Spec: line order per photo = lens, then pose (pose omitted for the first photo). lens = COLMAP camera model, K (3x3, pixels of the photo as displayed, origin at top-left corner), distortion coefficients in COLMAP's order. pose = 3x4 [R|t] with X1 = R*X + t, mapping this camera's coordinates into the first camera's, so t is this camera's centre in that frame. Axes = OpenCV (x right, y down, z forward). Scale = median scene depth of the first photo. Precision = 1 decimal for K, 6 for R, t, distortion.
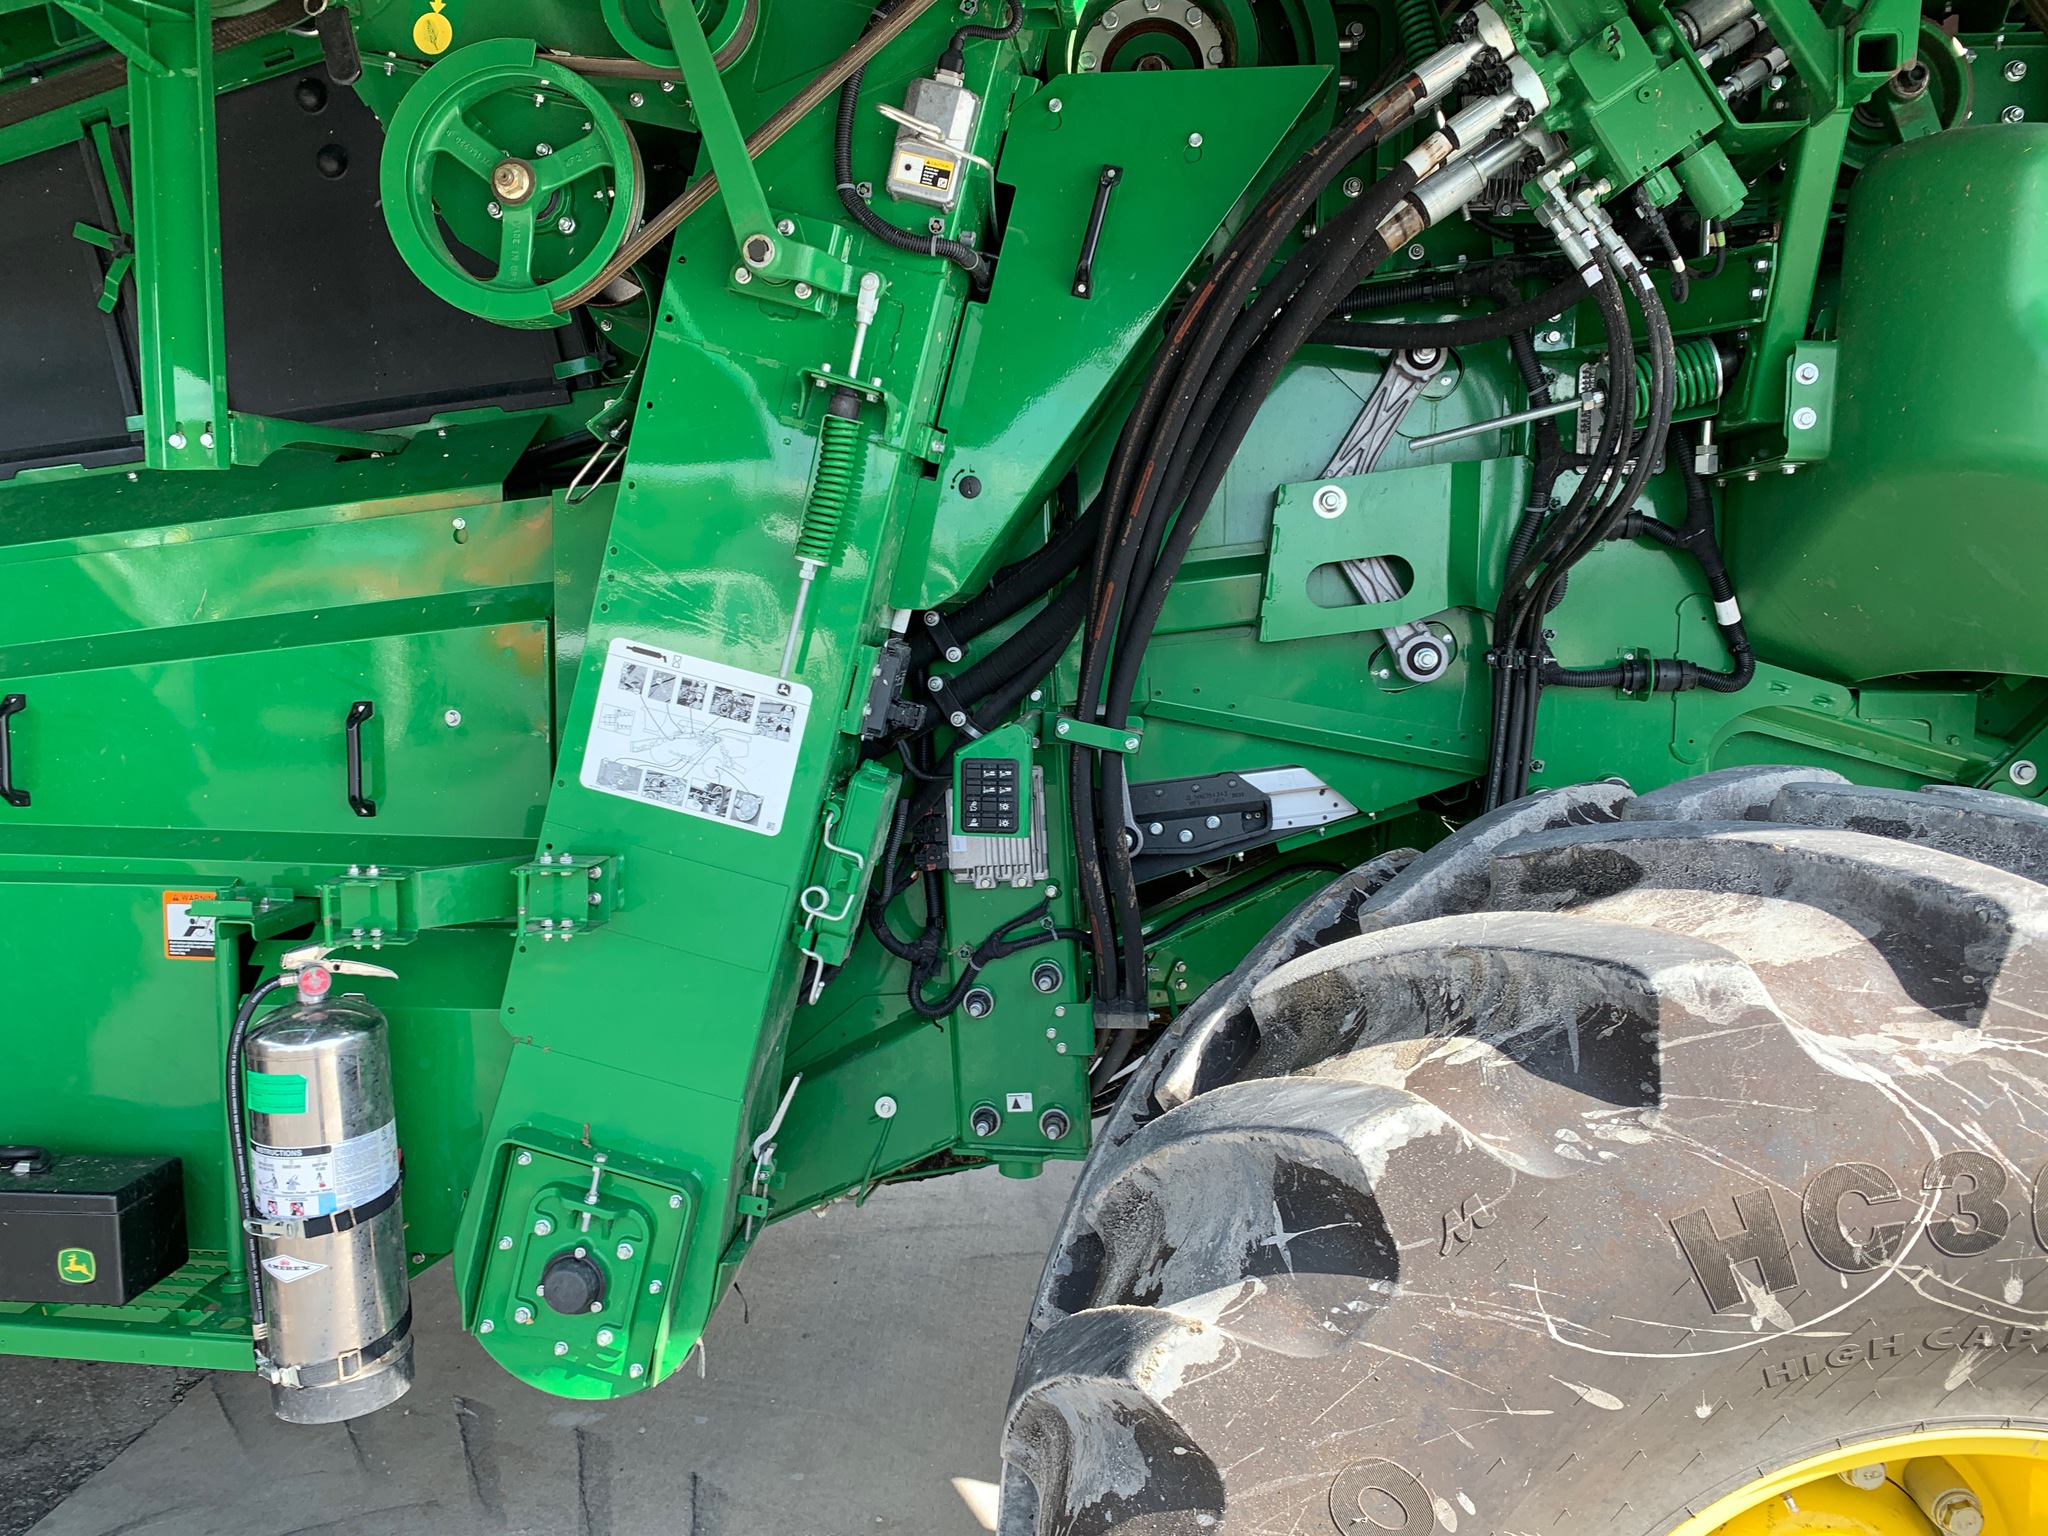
lens RADIAL K [[1579.0, 0, 1022.3], [0, 1579.0, 768.5], [0, 0, 1]] dist [0.009180, -0.011313]
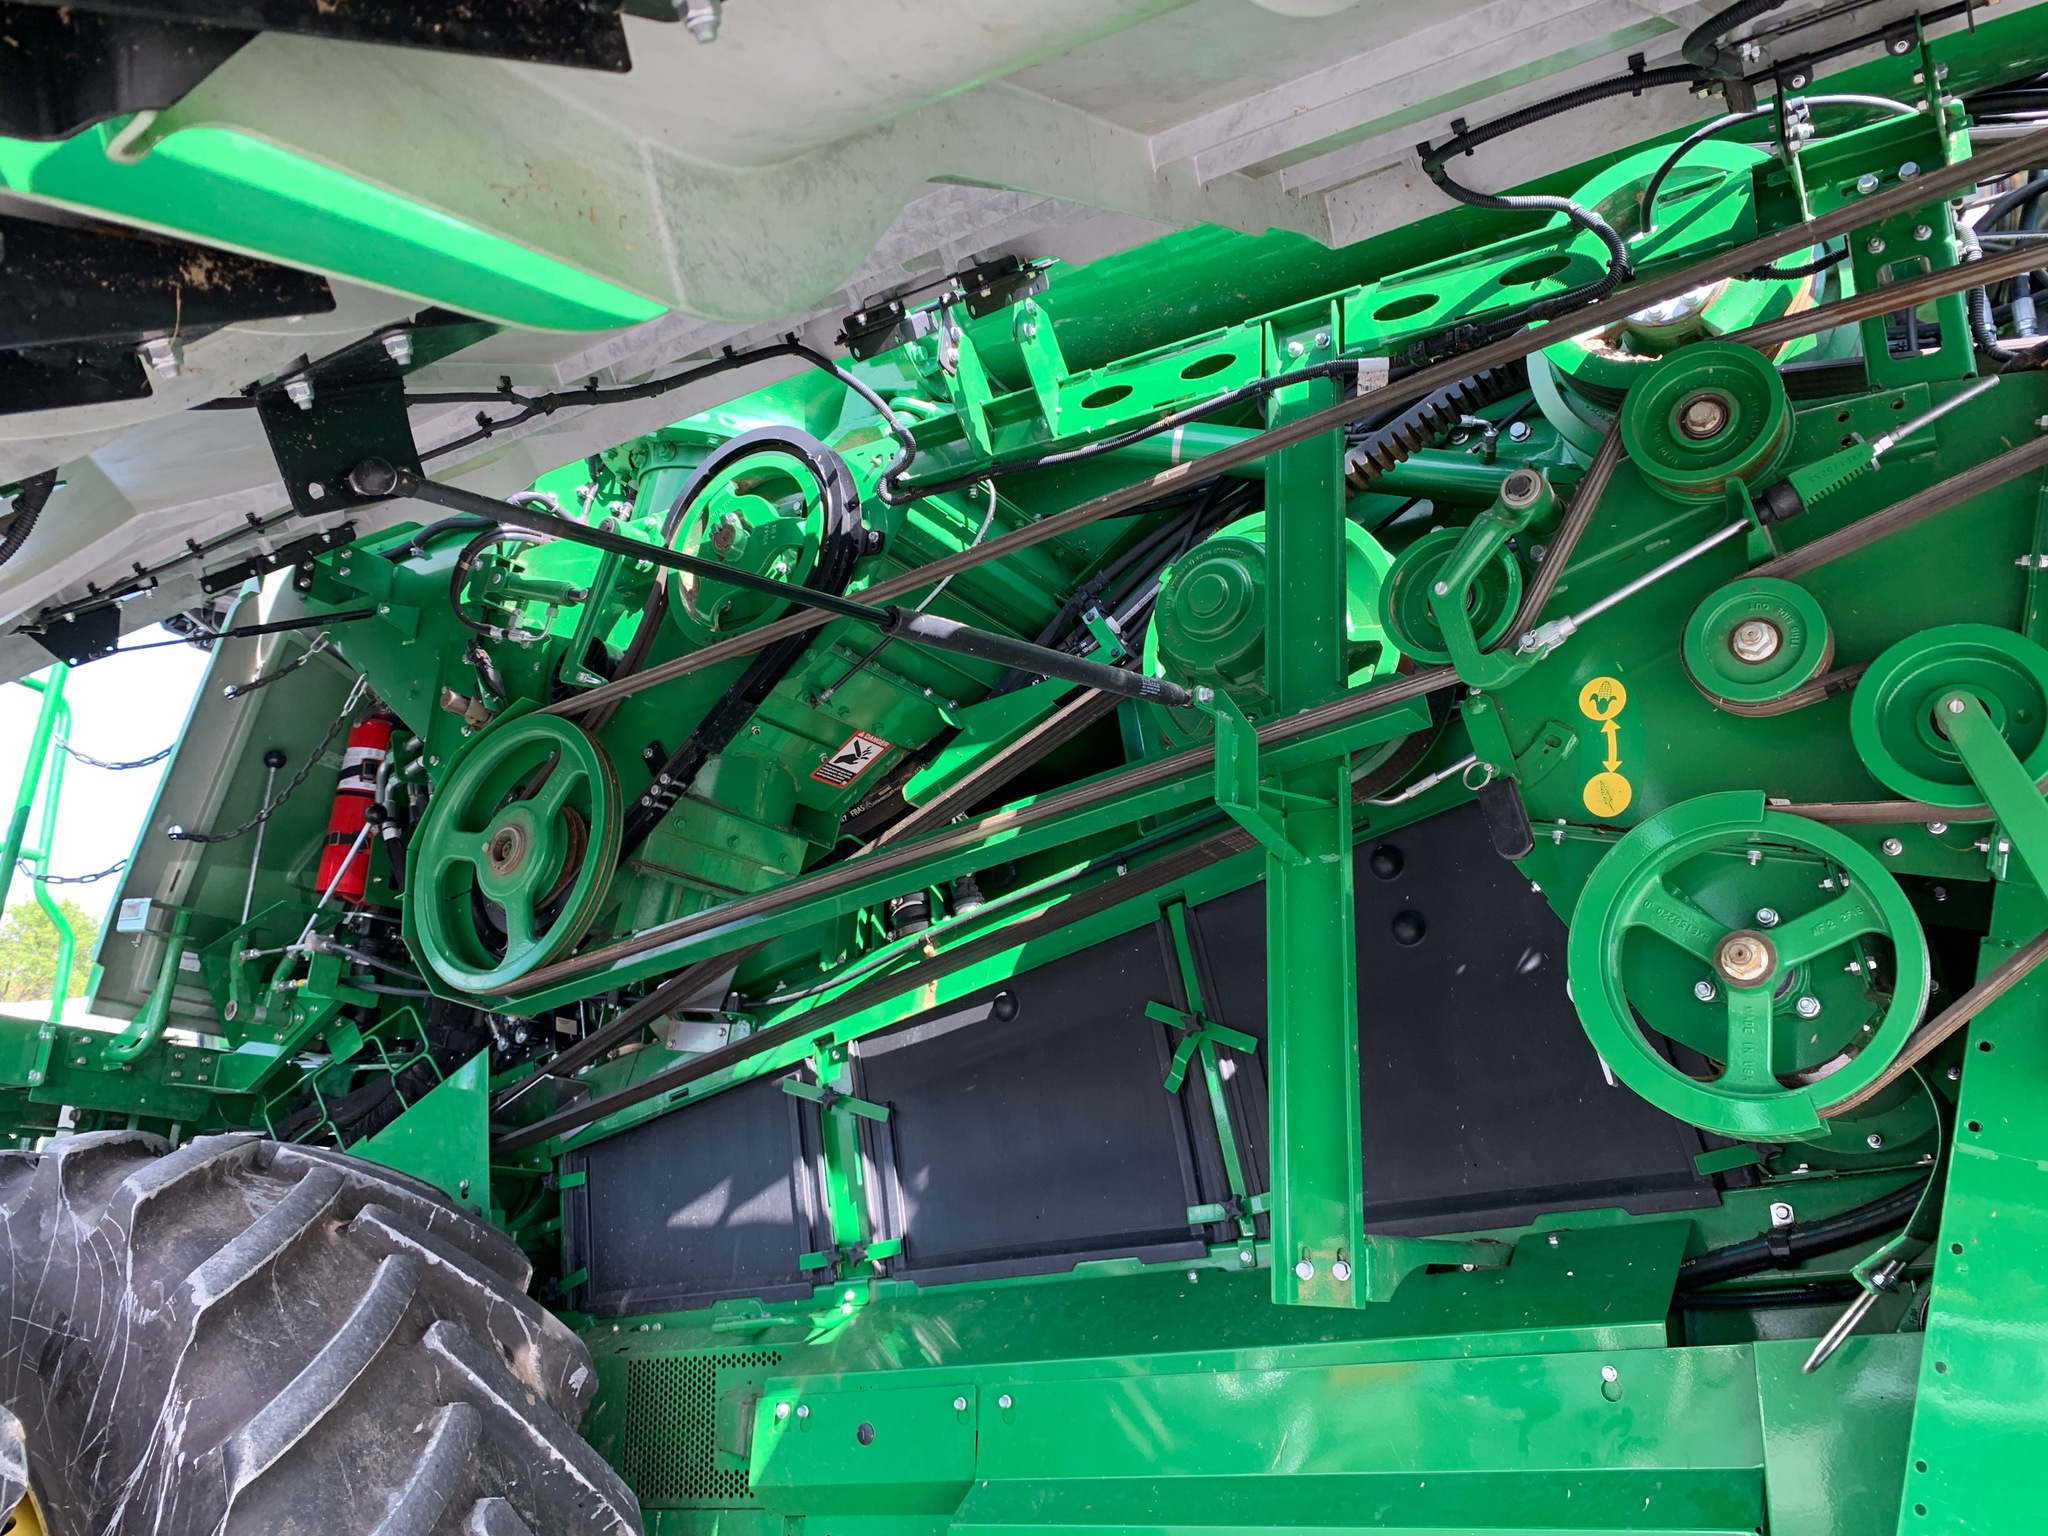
lens RADIAL K [[1579.0, 0, 1010.9], [0, 1579.0, 758.3], [0, 0, 1]] dist [0.009180, -0.011313]
pose [[0.878536, -0.107485, -0.465425, -0.252215], [-0.099188, 0.912069, -0.397860, -0.106030], [0.467264, 0.395699, 0.790624, 0.156495]]
